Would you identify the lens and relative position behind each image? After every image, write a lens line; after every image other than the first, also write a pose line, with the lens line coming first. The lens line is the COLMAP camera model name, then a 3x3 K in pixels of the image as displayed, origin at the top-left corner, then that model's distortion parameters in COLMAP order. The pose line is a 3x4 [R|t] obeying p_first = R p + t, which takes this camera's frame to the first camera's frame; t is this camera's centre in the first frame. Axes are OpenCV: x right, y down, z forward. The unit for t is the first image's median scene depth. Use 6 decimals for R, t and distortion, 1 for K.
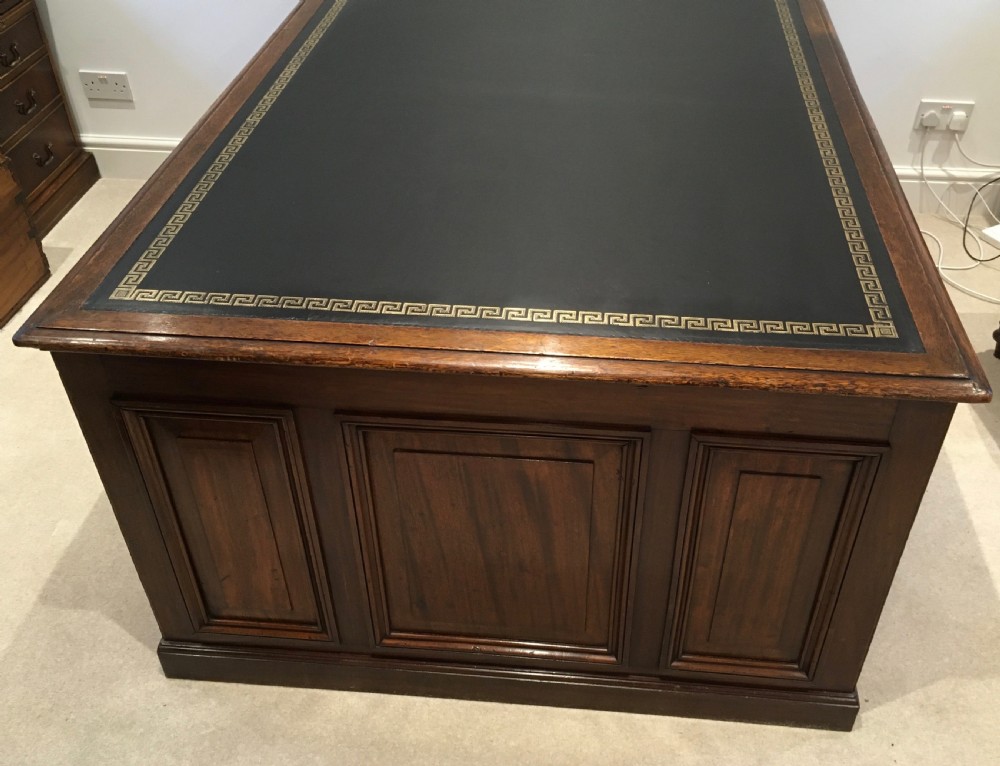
lens RADIAL K [[963.6, 0, 532.4], [0, 963.6, 363.6], [0, 0, 1]] dist [0.053333, 0.000000]
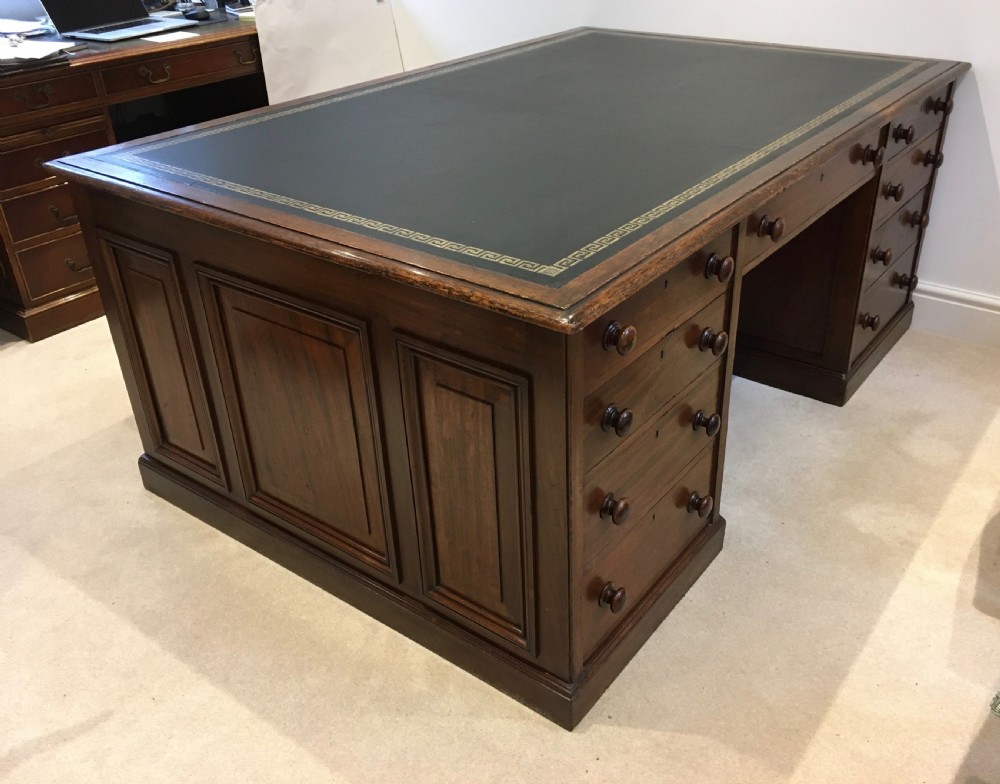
lens RADIAL K [[921.8, 0, 534.5], [0, 921.8, 374.4], [0, 0, 1]] dist [0.042508, 0.000000]
pose [[0.858193, 0.240713, -0.453390, 0.710689], [-0.304900, 0.949585, -0.072974, 0.130905], [0.412967, 0.200864, 0.888320, 0.098950]]
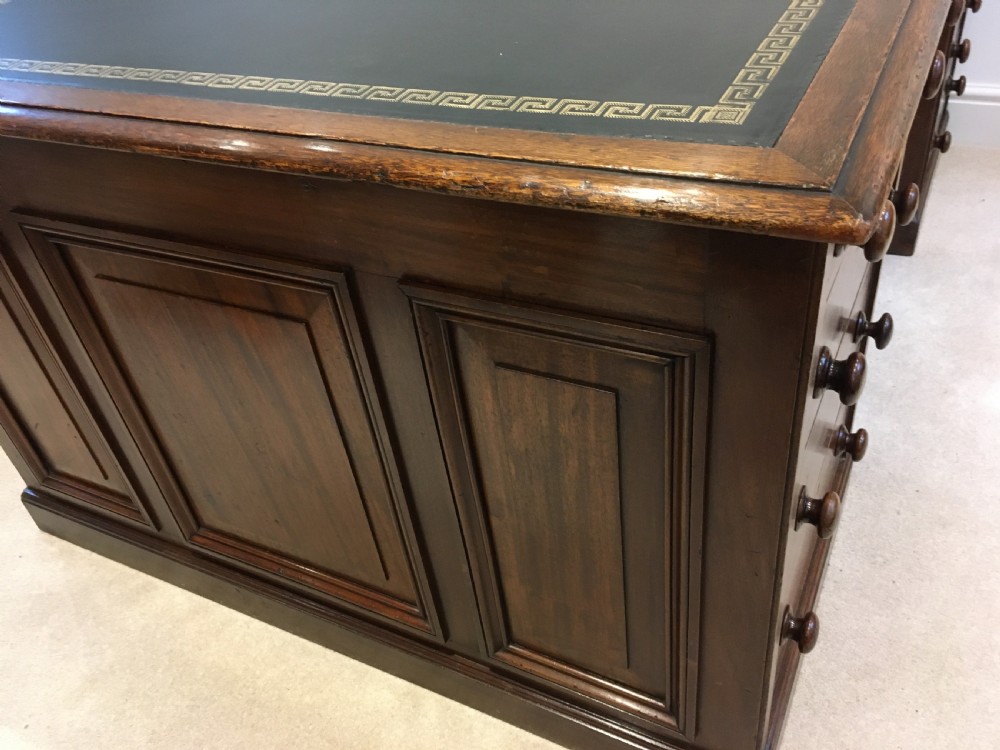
lens RADIAL K [[854.6, 0, 494.3], [0, 854.6, 374.8], [0, 0, 1]] dist [0.063894, -0.066165]
pose [[0.921285, 0.146026, -0.360430, 0.371477], [-0.136973, 0.989277, 0.050688, 0.082919], [0.363966, 0.002671, 0.931408, 0.449271]]
